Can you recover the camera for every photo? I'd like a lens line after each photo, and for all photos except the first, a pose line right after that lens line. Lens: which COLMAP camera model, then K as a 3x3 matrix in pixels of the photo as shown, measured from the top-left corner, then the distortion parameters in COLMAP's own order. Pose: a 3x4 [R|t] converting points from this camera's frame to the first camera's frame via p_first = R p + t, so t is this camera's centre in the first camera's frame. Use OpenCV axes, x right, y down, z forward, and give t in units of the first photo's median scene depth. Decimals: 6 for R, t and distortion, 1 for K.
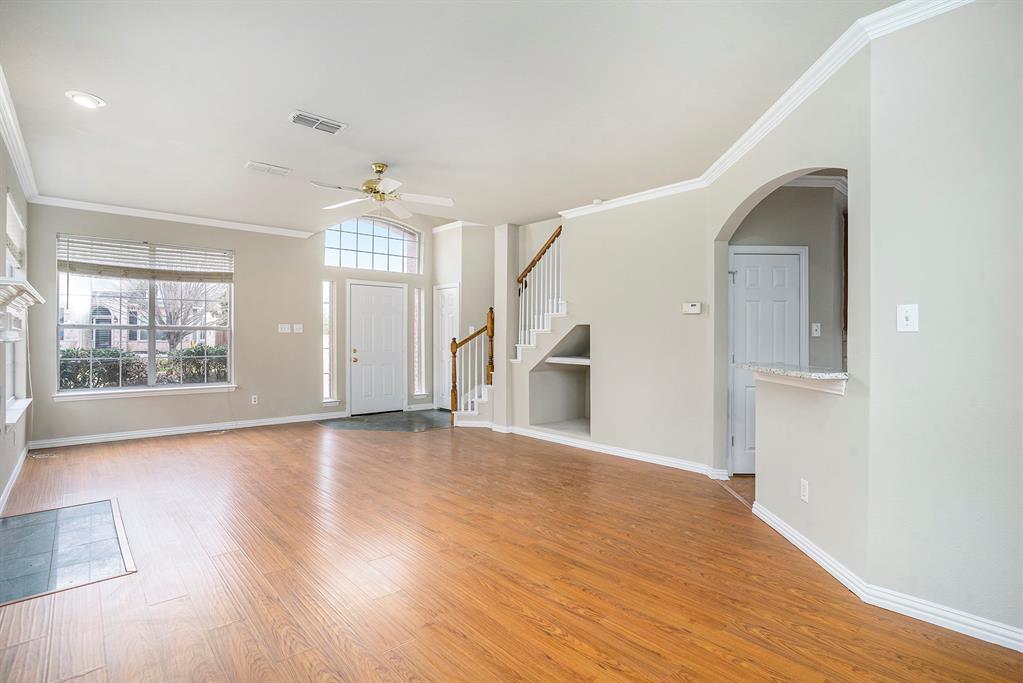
lens RADIAL K [[501.2, 0, 511.5], [0, 501.2, 341.5], [0, 0, 1]] dist [-0.108667, 0.030234]
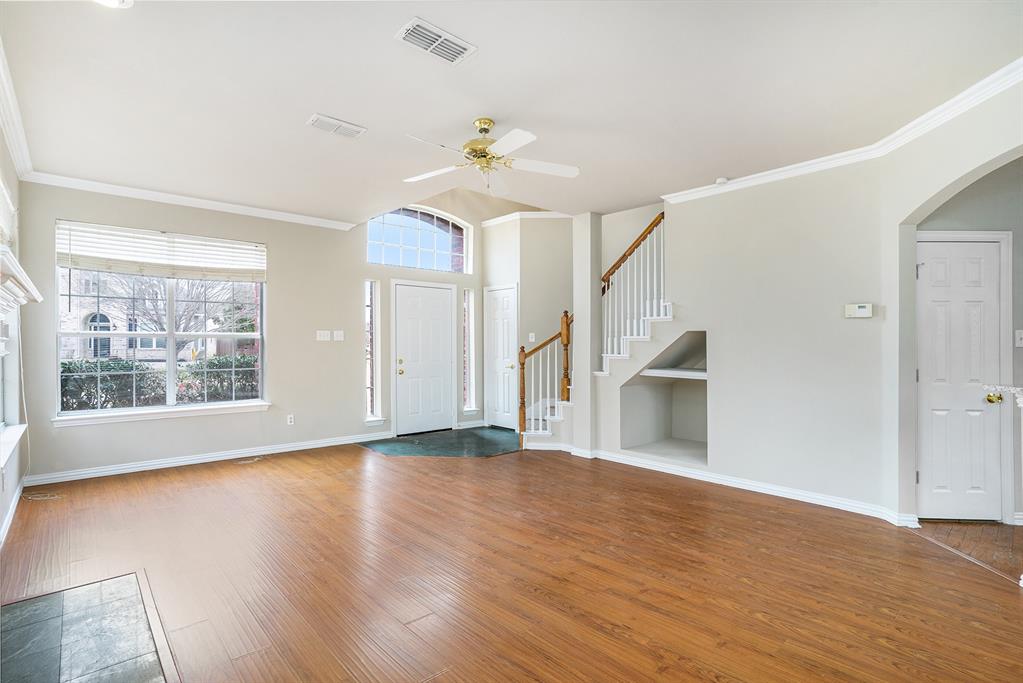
lens RADIAL K [[488.1, 0, 477.9], [0, 488.1, 352.0], [0, 0, 1]] dist [-0.090222, 0.026570]
pose [[0.999546, -0.001424, -0.030090, -0.184795], [0.001668, 0.999966, 0.008085, -0.004895], [0.030078, -0.008132, 0.999514, 0.180494]]
